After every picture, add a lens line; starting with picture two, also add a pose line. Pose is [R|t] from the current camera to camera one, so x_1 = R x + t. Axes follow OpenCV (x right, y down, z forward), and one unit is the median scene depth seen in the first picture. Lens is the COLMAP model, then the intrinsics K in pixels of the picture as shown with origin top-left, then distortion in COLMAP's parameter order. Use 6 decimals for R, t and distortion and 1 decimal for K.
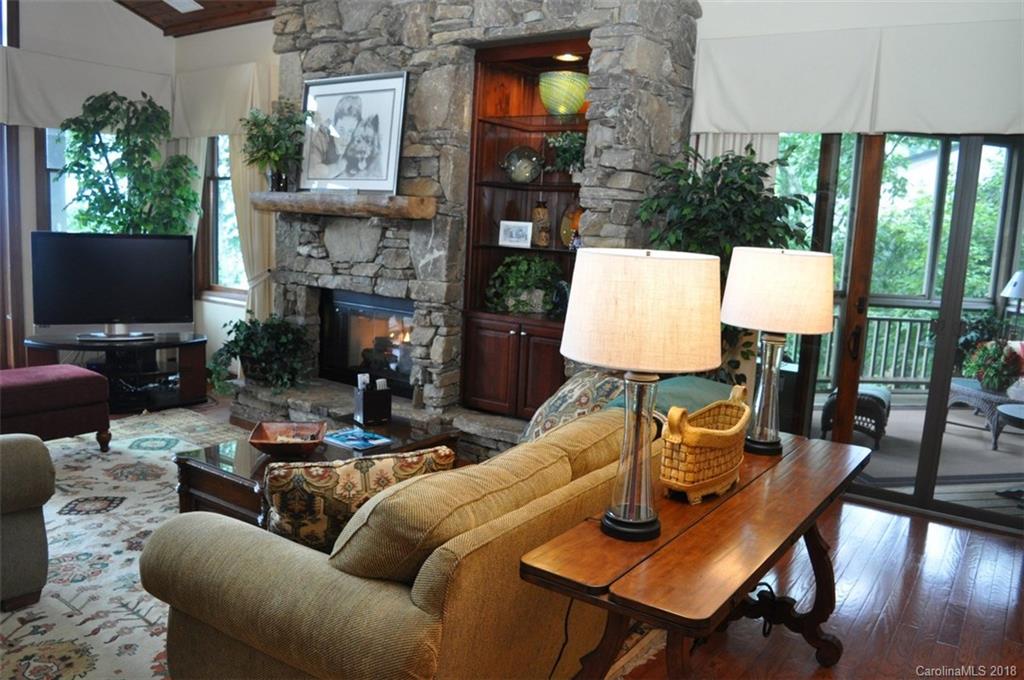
lens RADIAL K [[797.4, 0, 510.5], [0, 797.4, 342.6], [0, 0, 1]] dist [-0.091361, 0.019325]
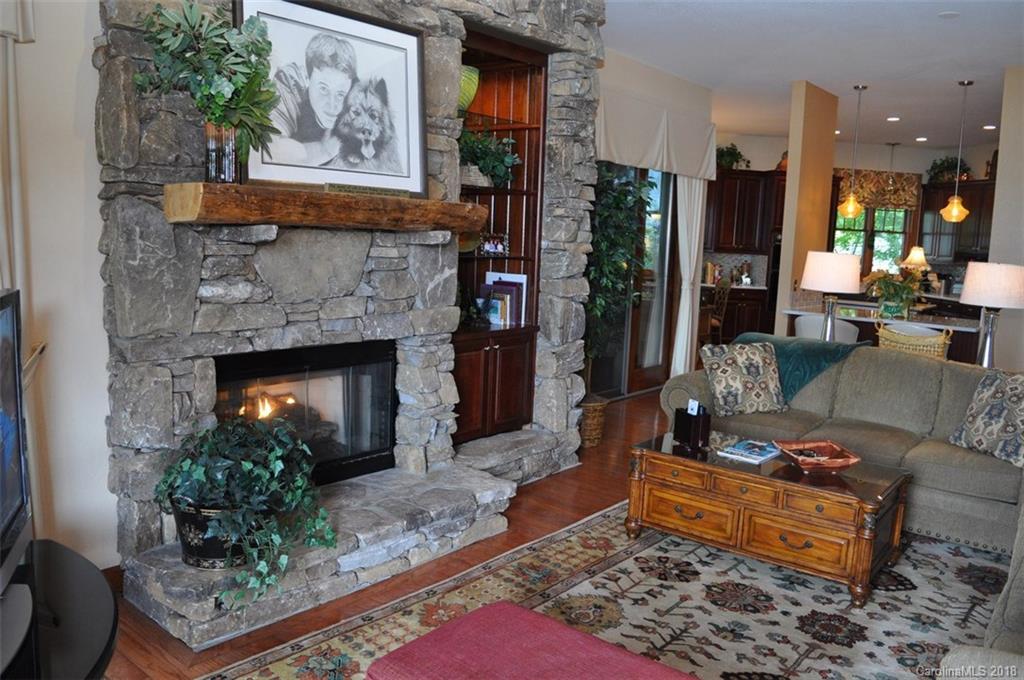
lens RADIAL K [[797.4, 0, 515.1], [0, 797.4, 342.5], [0, 0, 1]] dist [-0.091361, 0.019325]
pose [[0.075200, -0.185835, 0.979699, -0.977992], [0.115127, 0.977529, 0.176586, -0.194644], [-0.990500, 0.099511, 0.094905, 0.949672]]
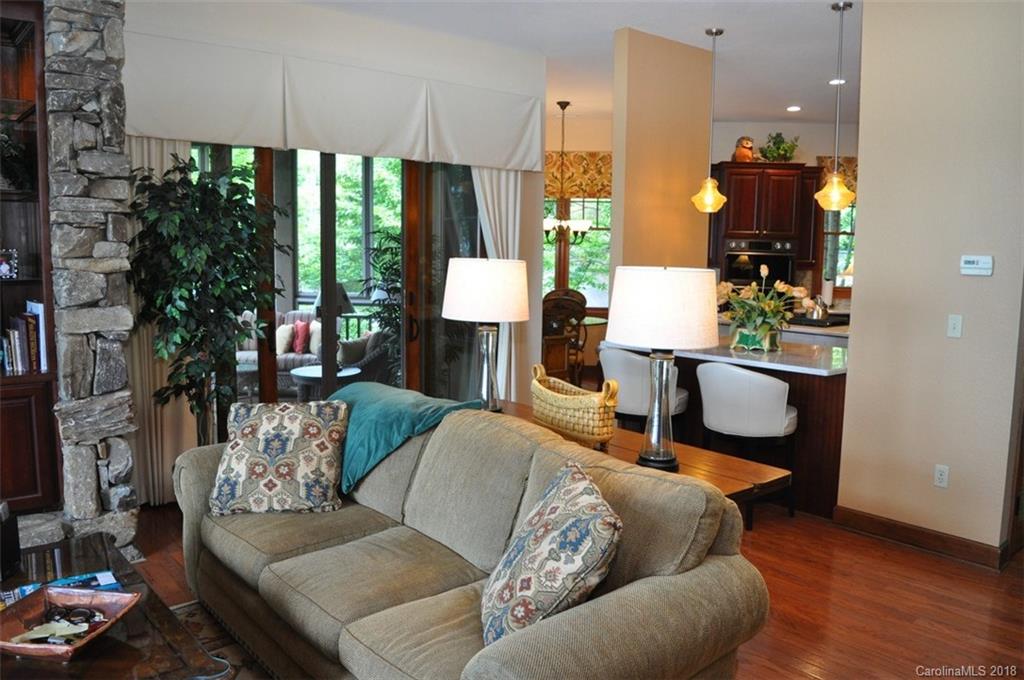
lens RADIAL K [[797.4, 0, 508.8], [0, 797.4, 339.3], [0, 0, 1]] dist [-0.091361, 0.019325]
pose [[0.266279, -0.155860, 0.951211, -0.523367], [0.146637, 0.981904, 0.119840, -0.081461], [-0.952677, 0.107572, 0.284315, 0.364847]]
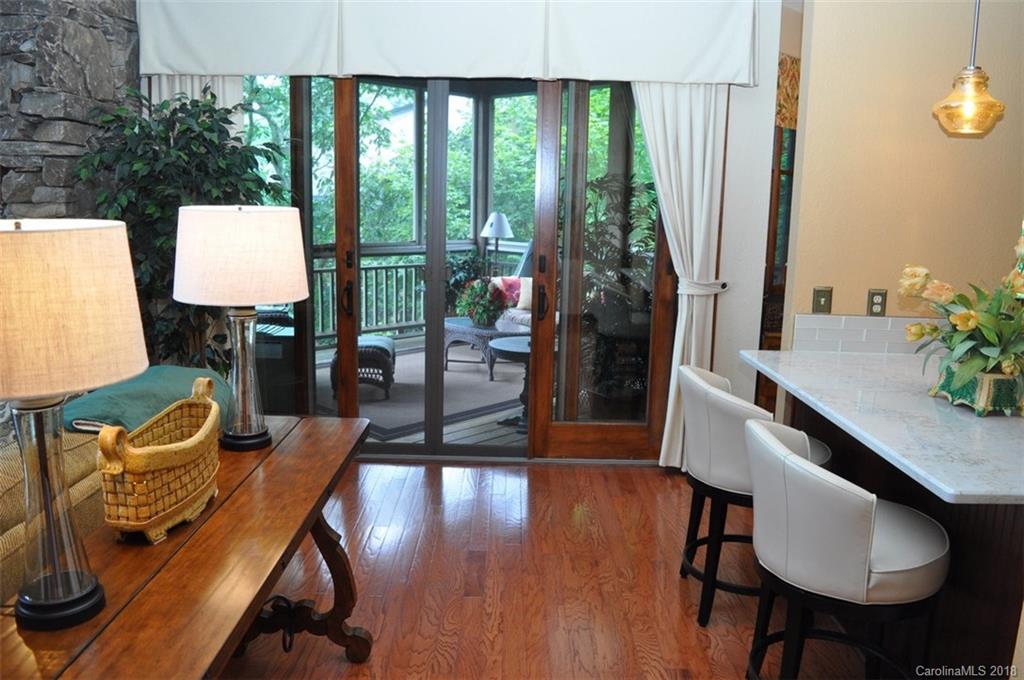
lens RADIAL K [[797.4, 0, 511.0], [0, 797.4, 342.6], [0, 0, 1]] dist [-0.091361, 0.019325]
pose [[0.822015, -0.137284, 0.552670, 0.059392], [0.107122, 0.990458, 0.086704, -0.009466], [-0.559299, -0.012069, 0.828878, 0.085083]]
